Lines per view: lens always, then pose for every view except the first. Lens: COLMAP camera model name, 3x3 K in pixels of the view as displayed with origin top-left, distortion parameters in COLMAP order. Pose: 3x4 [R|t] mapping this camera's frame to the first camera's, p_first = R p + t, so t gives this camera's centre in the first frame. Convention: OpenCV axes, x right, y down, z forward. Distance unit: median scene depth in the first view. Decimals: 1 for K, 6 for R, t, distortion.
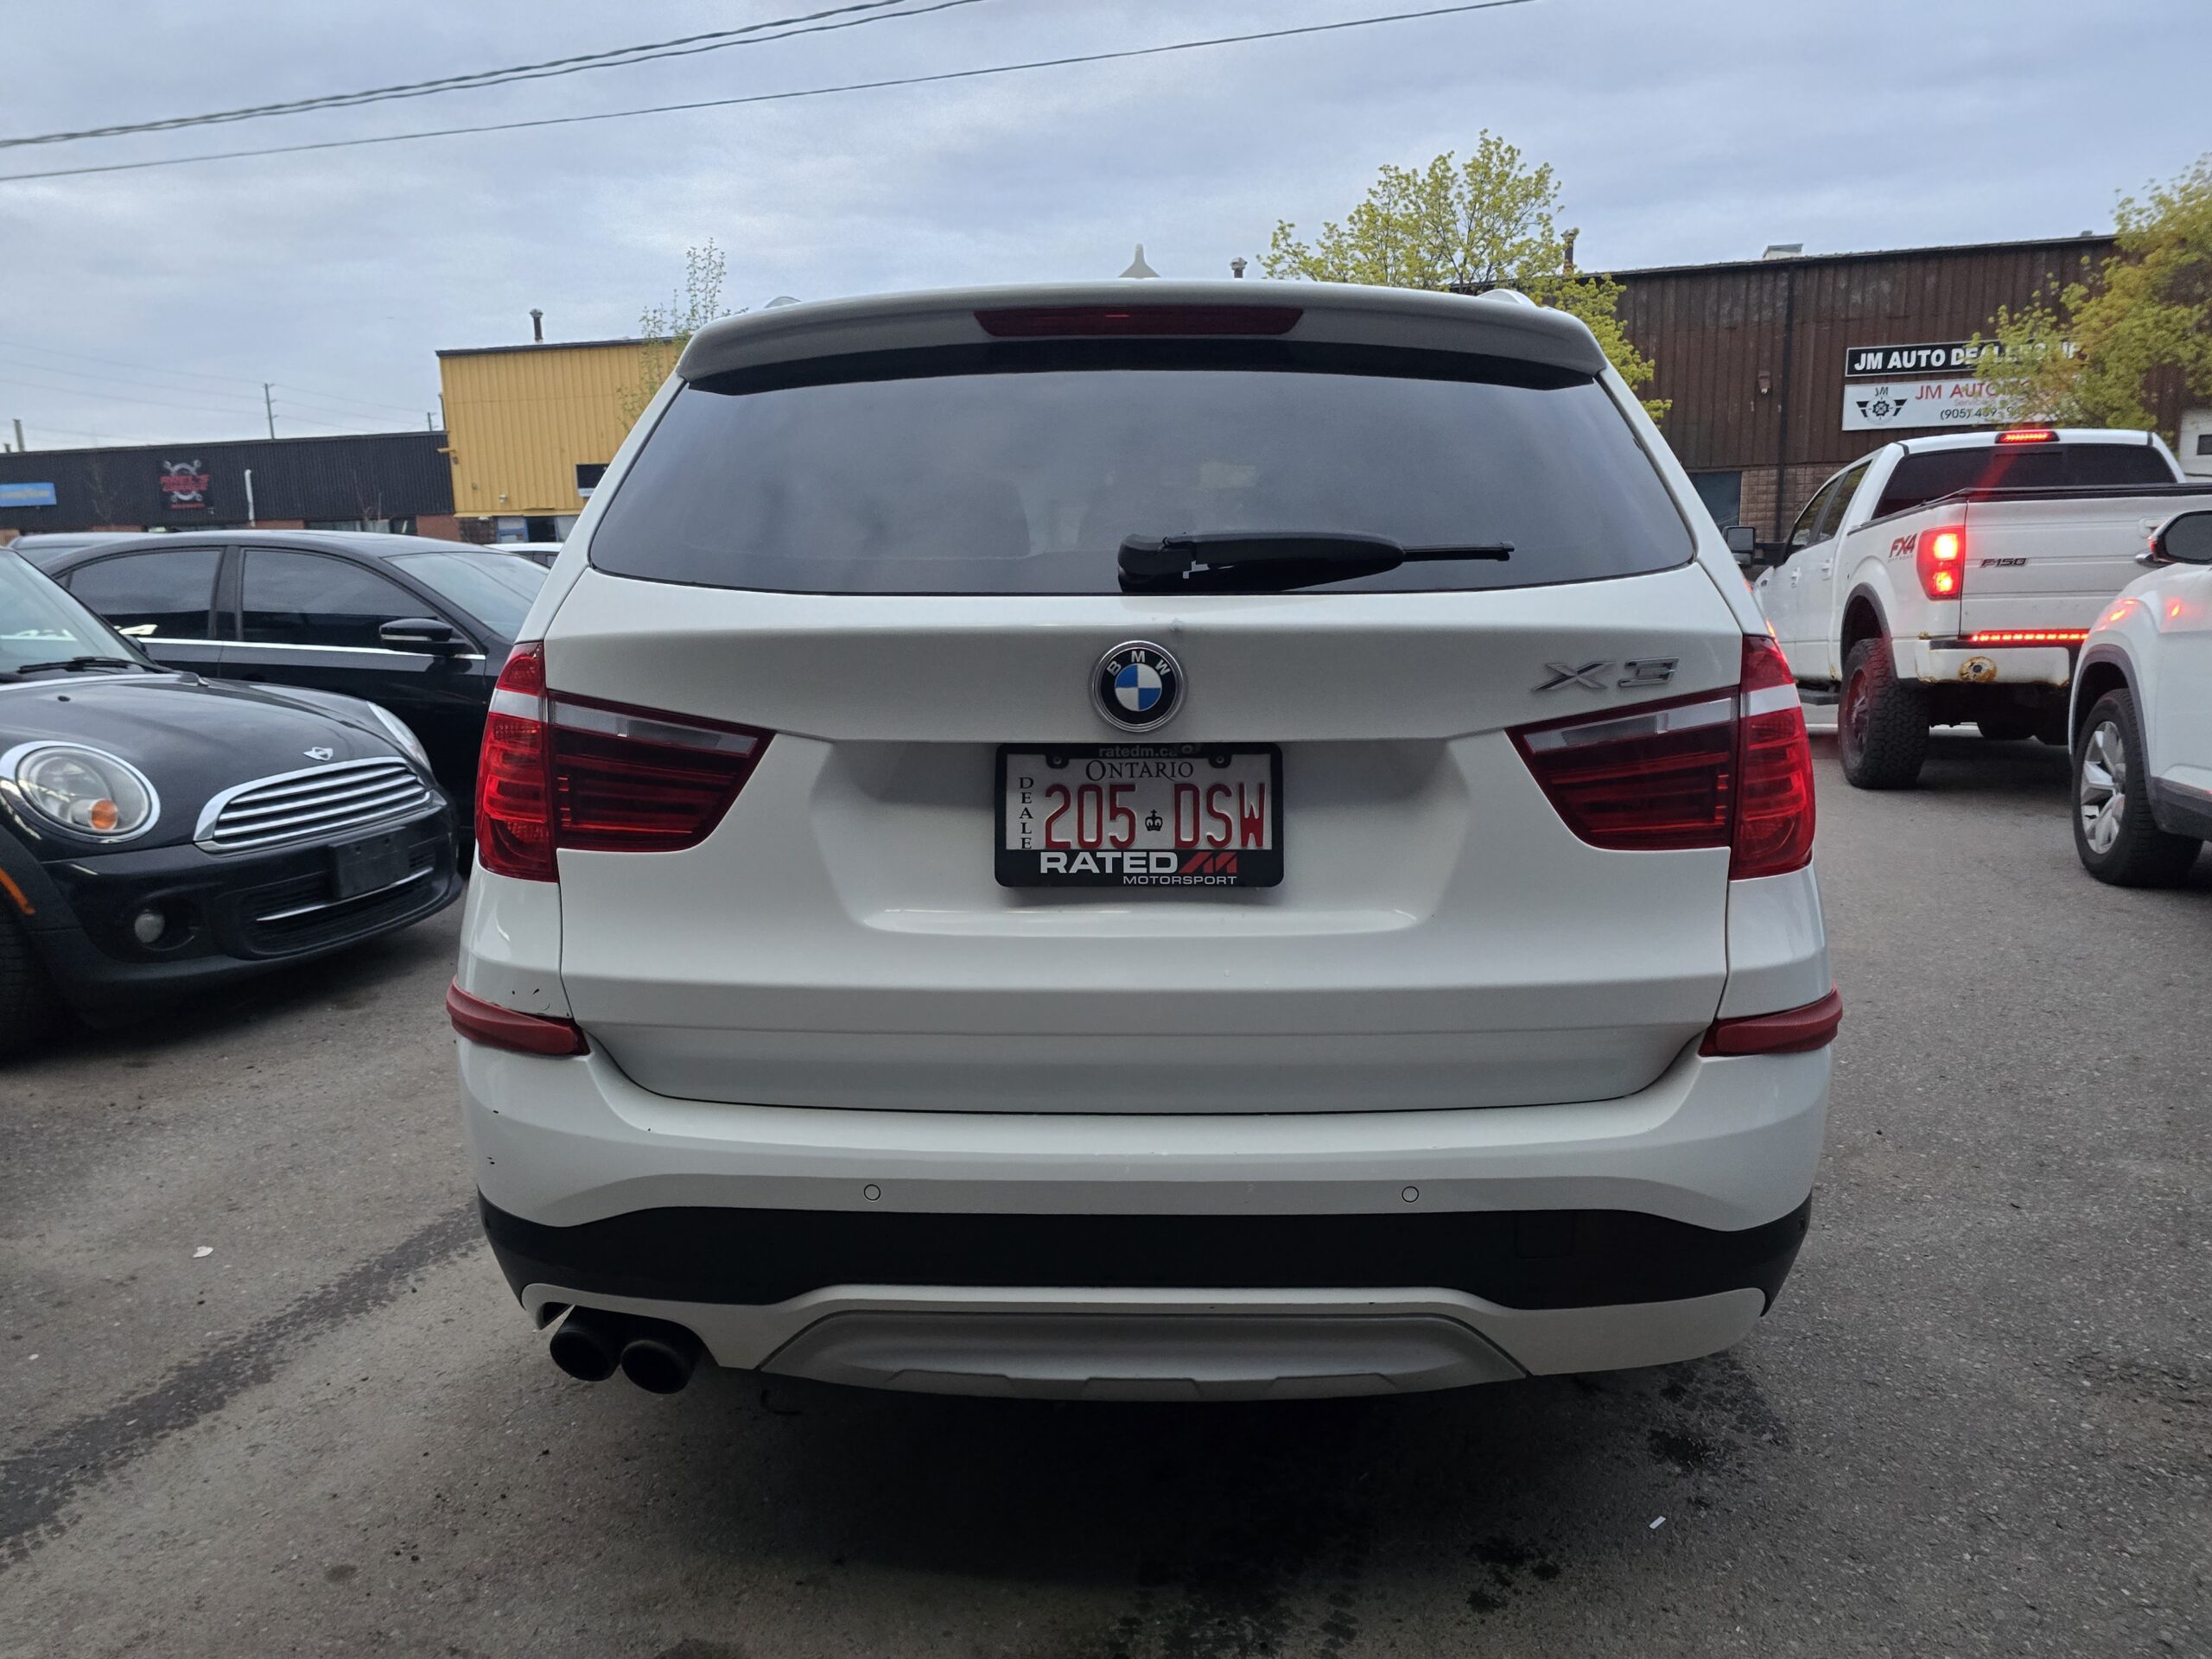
lens RADIAL K [[1481.6, 0, 1129.9], [0, 1481.6, 823.4], [0, 0, 1]] dist [0.040677, -0.040792]
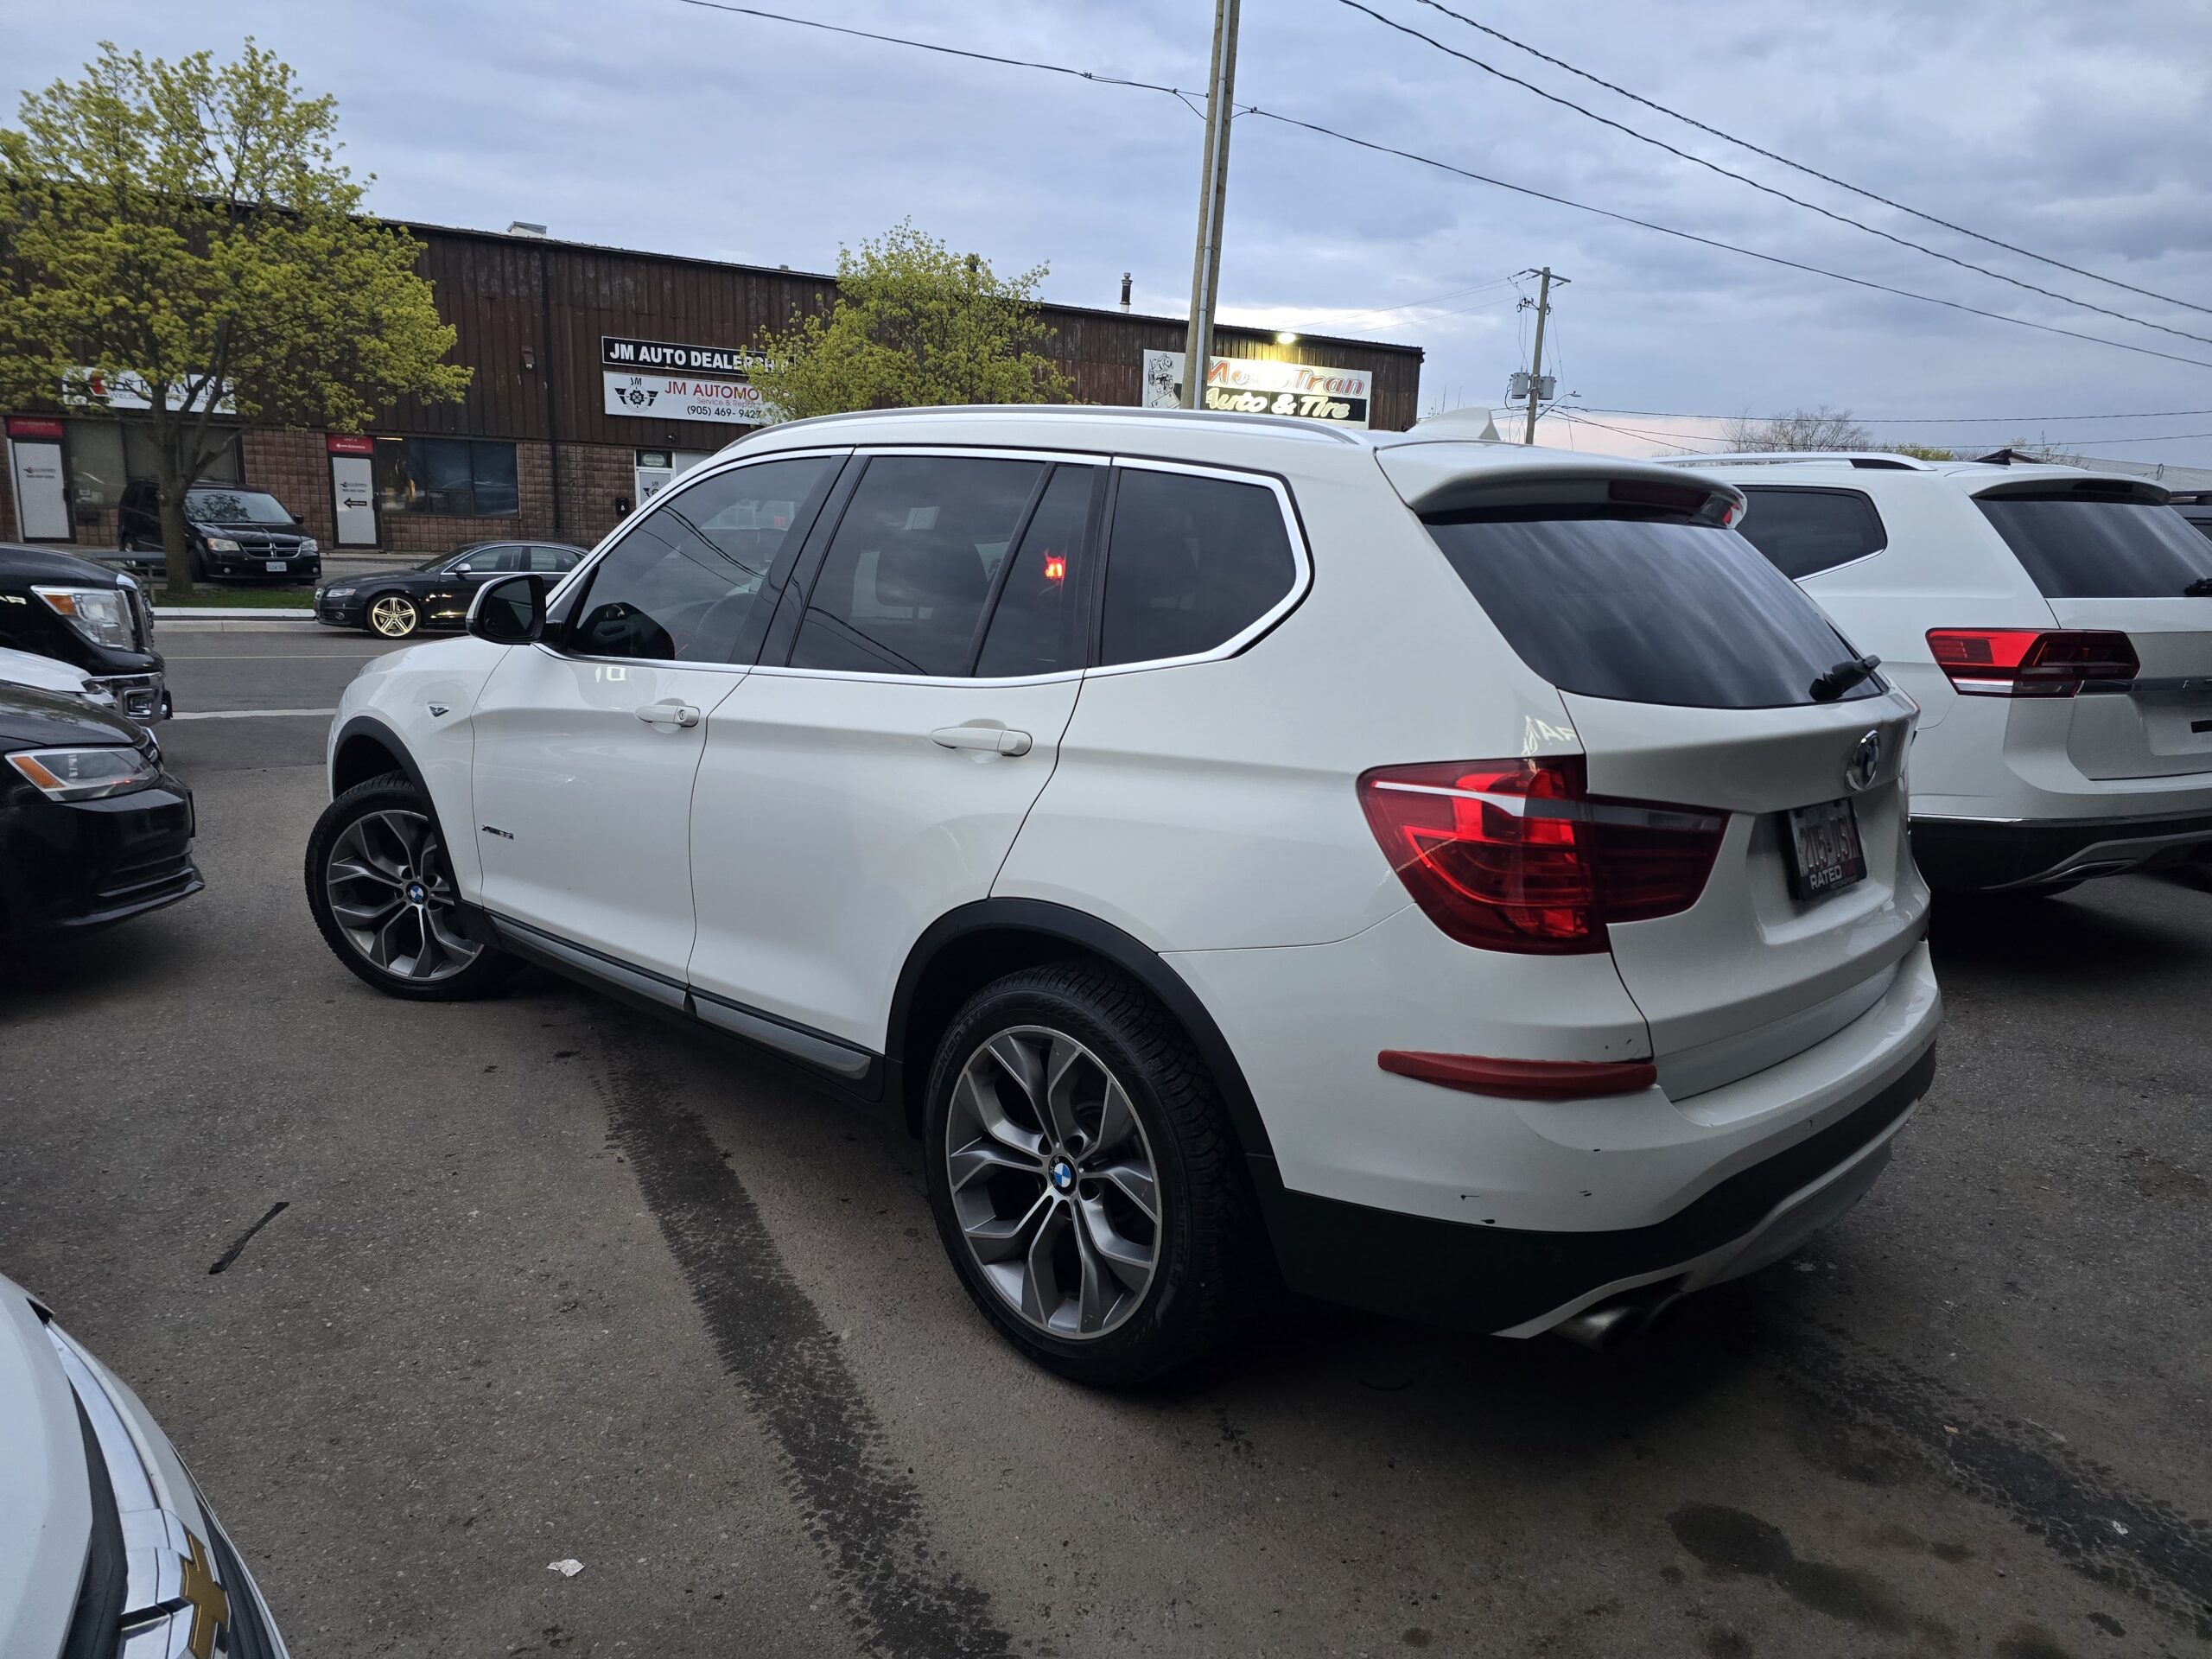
lens RADIAL K [[1471.8, 0, 1104.7], [0, 1471.8, 815.2], [0, 0, 1]] dist [0.050225, -0.047623]
pose [[0.678447, -0.096686, 0.728259, -0.106124], [0.081437, 0.995090, 0.056245, -0.011956], [-0.730122, 0.021148, 0.682990, 0.032731]]
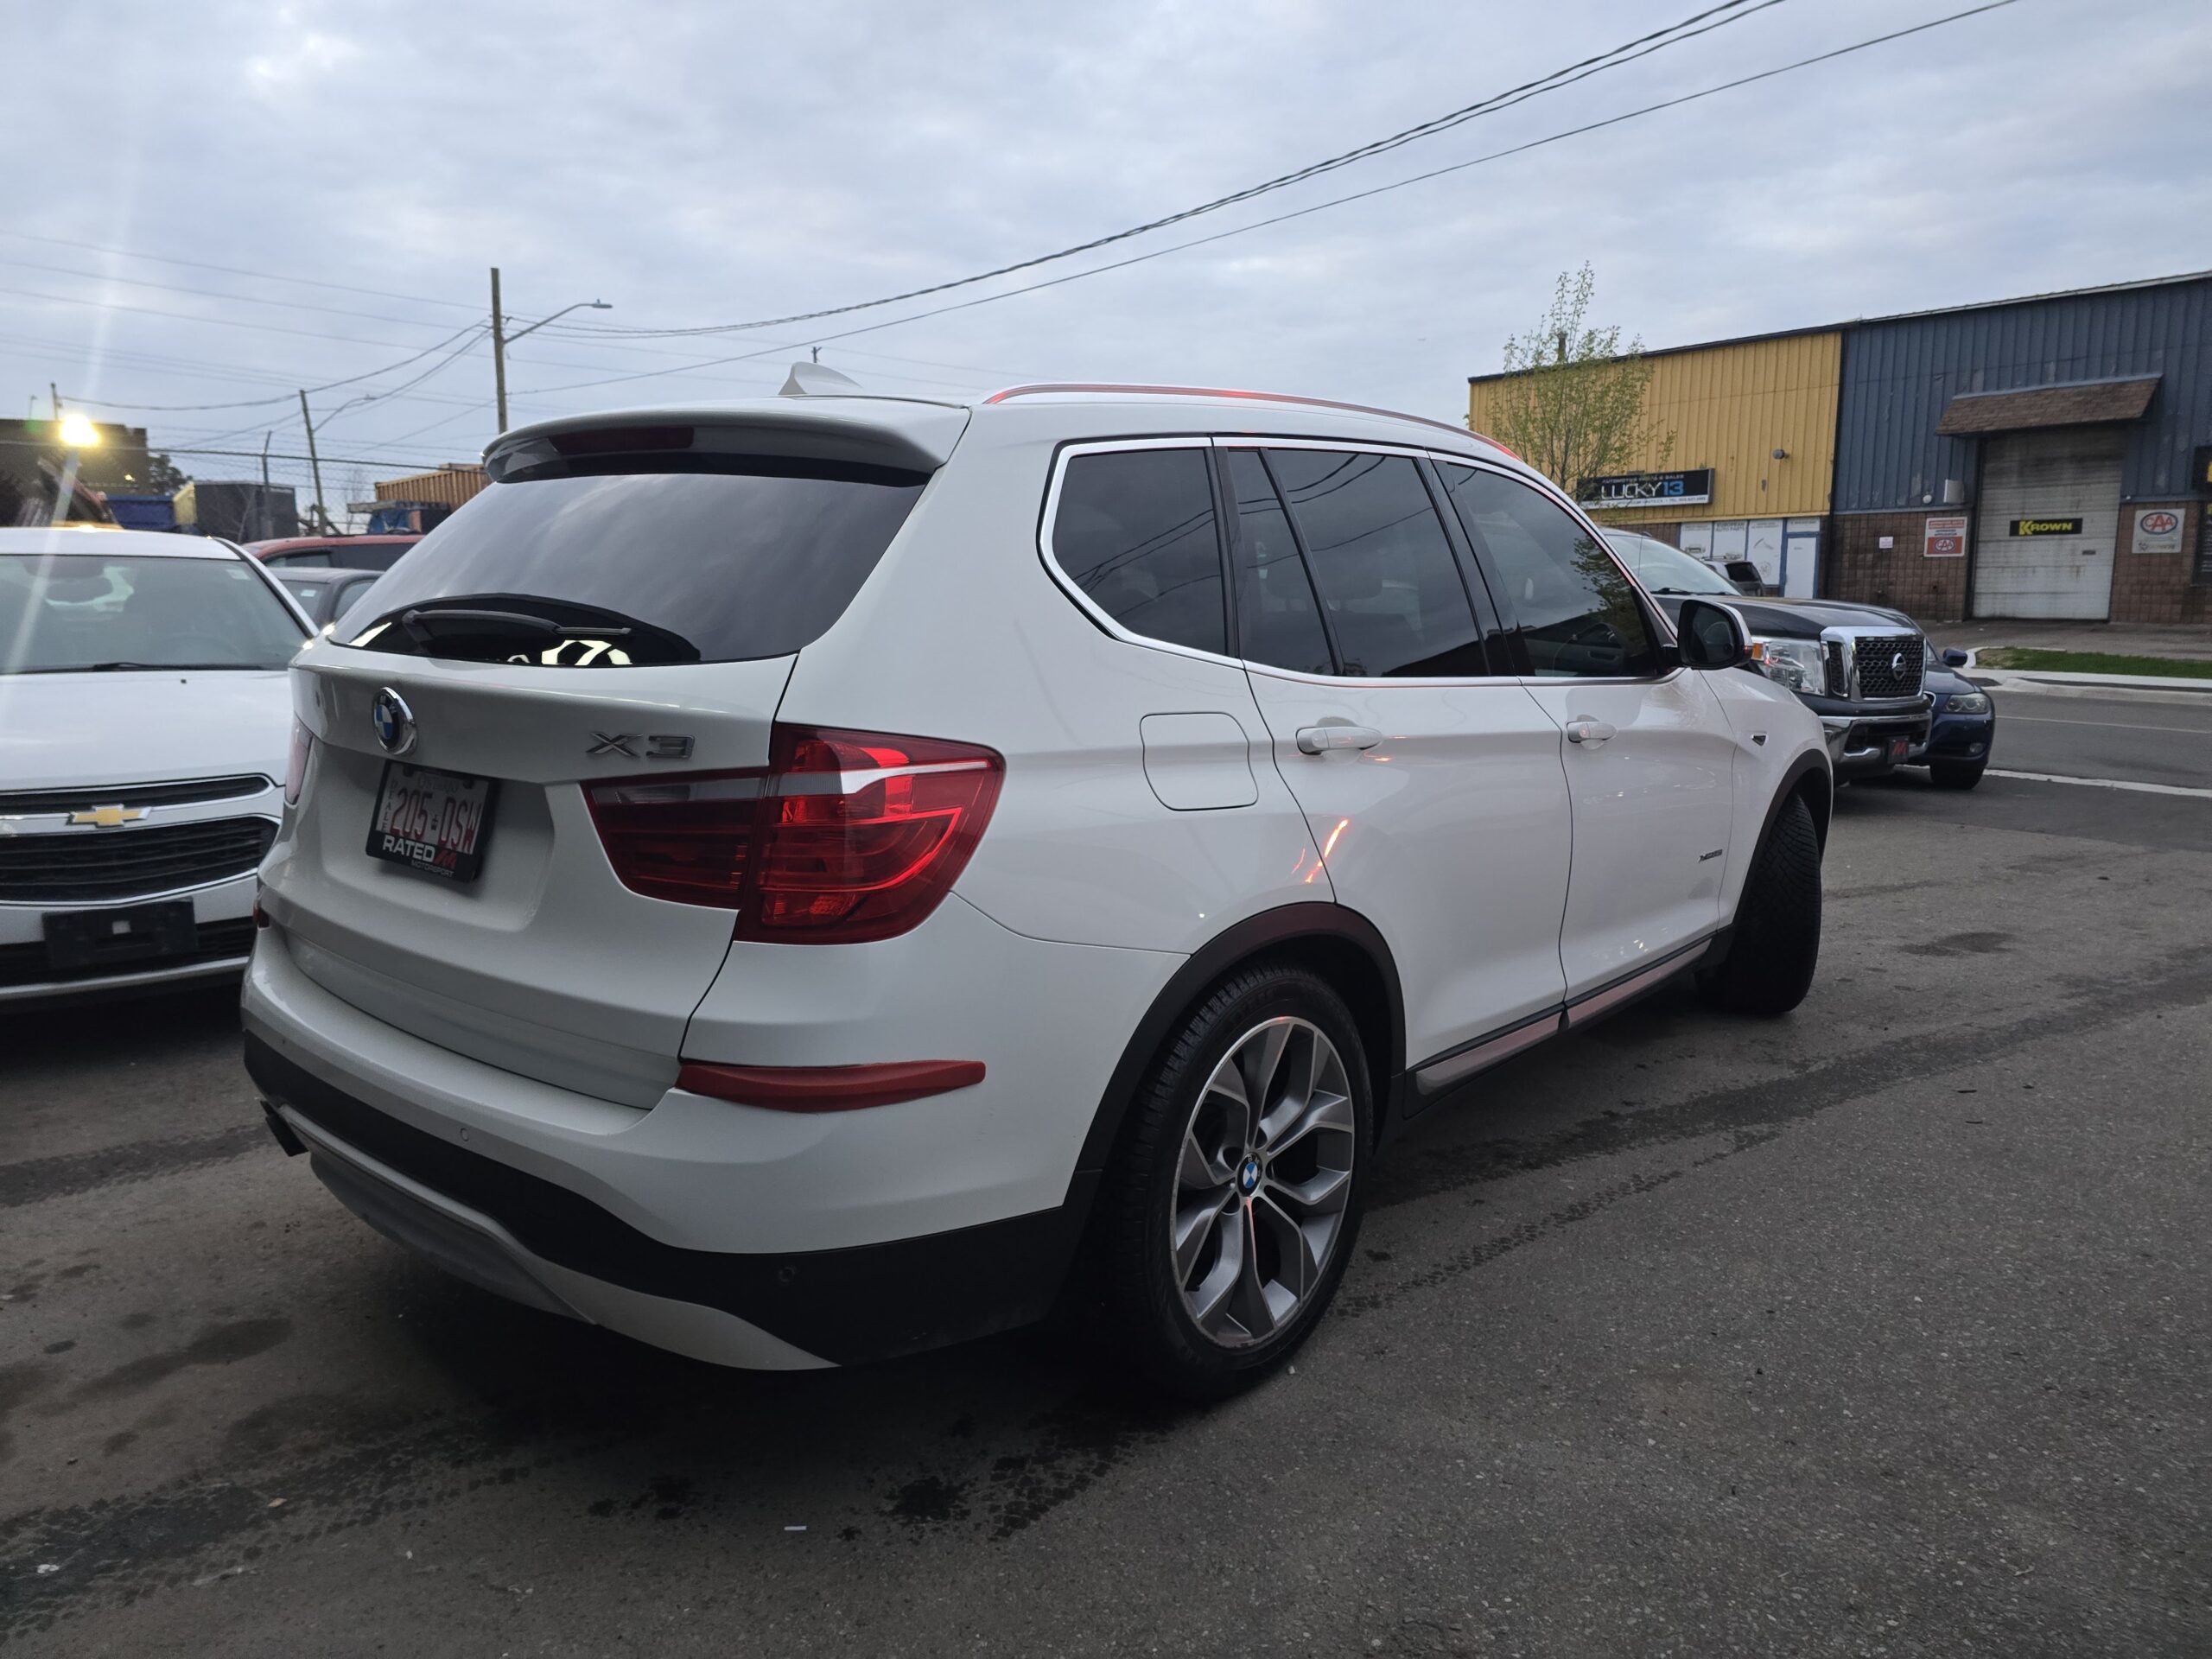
lens RADIAL K [[1481.6, 0, 1129.9], [0, 1481.6, 823.4], [0, 0, 1]] dist [0.040677, -0.040792]
pose [[0.782428, 0.121202, -0.610833, 0.088616], [-0.124880, 0.991490, 0.036770, -0.008577], [0.610091, 0.047511, 0.790905, 0.020516]]
